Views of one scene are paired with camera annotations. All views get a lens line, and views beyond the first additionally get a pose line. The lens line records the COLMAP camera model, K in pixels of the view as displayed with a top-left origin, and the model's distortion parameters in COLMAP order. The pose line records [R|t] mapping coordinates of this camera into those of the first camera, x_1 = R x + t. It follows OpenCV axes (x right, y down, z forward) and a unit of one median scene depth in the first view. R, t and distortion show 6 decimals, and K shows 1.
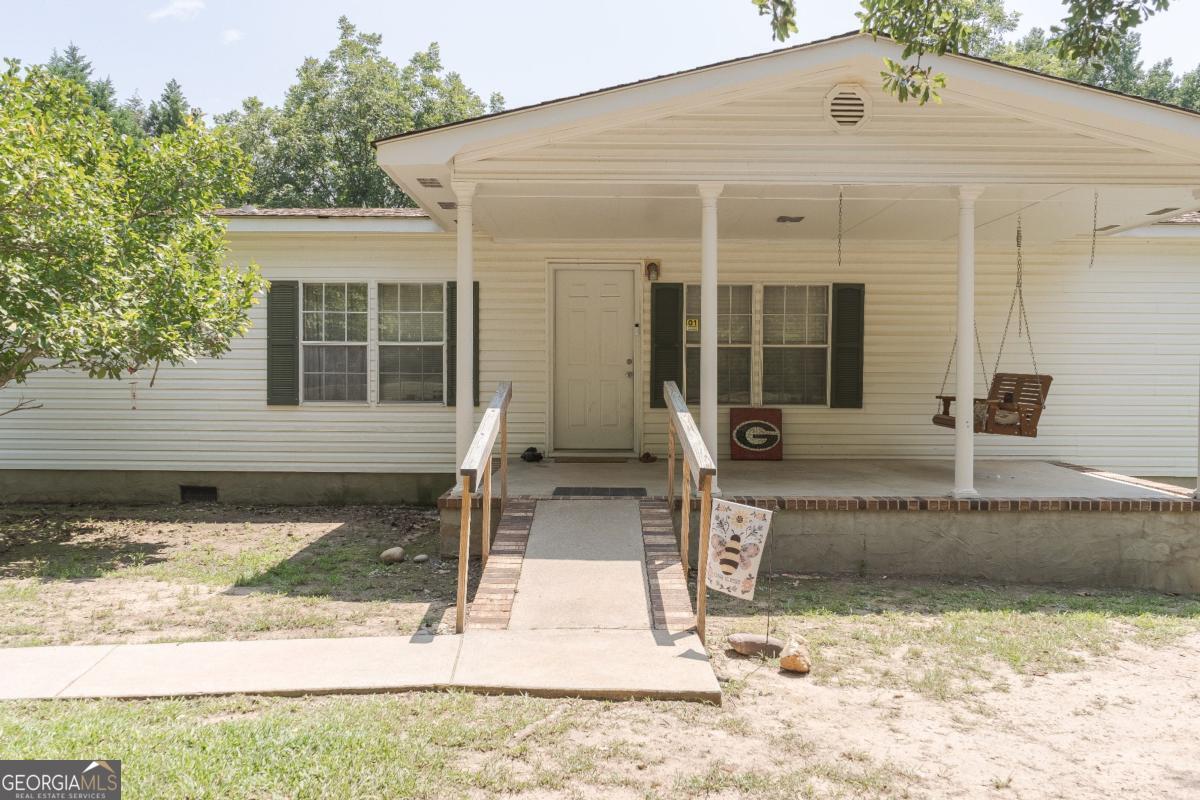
lens RADIAL K [[963.8, 0, 599.3], [0, 963.8, 398.1], [0, 0, 1]] dist [0.002502, -0.006299]
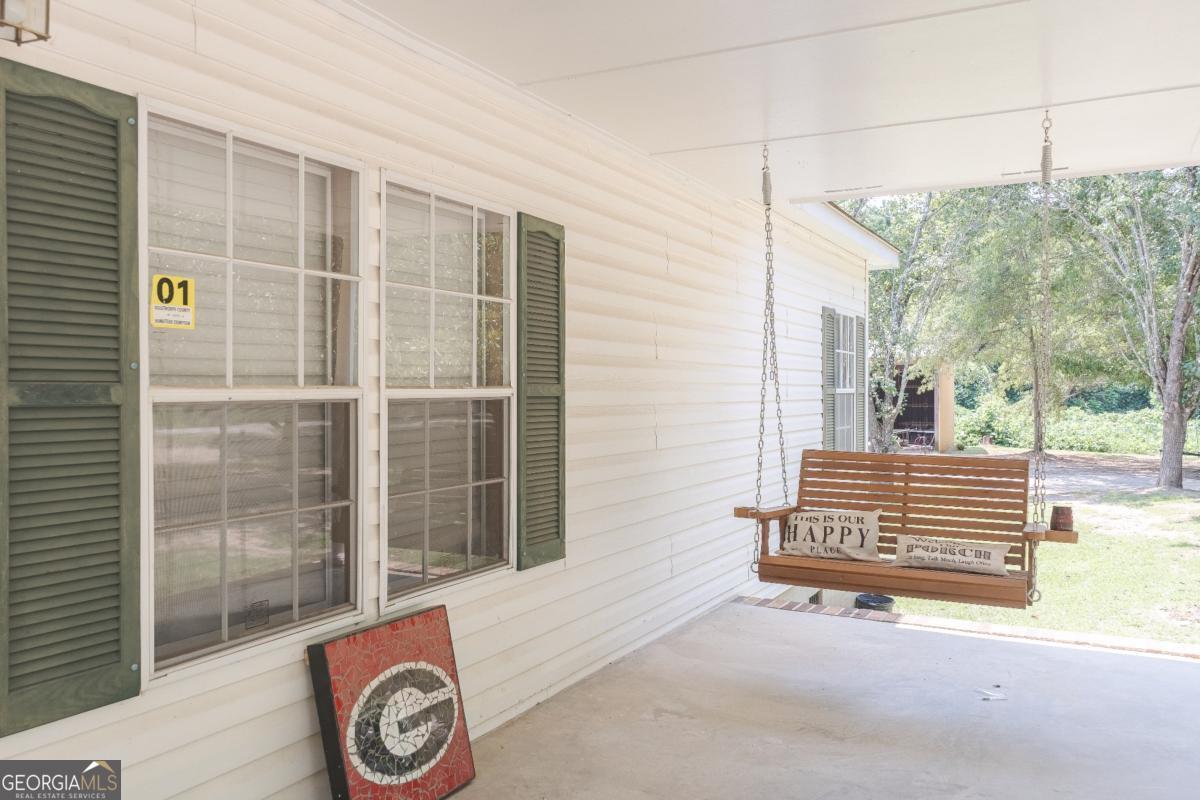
lens RADIAL K [[963.8, 0, 598.3], [0, 963.8, 396.8], [0, 0, 1]] dist [0.002502, -0.006299]
pose [[0.468713, -0.009830, 0.883296, -0.052252], [0.022537, 0.999746, -0.000833, -0.051480], [-0.883063, 0.020297, 0.468815, 0.812519]]
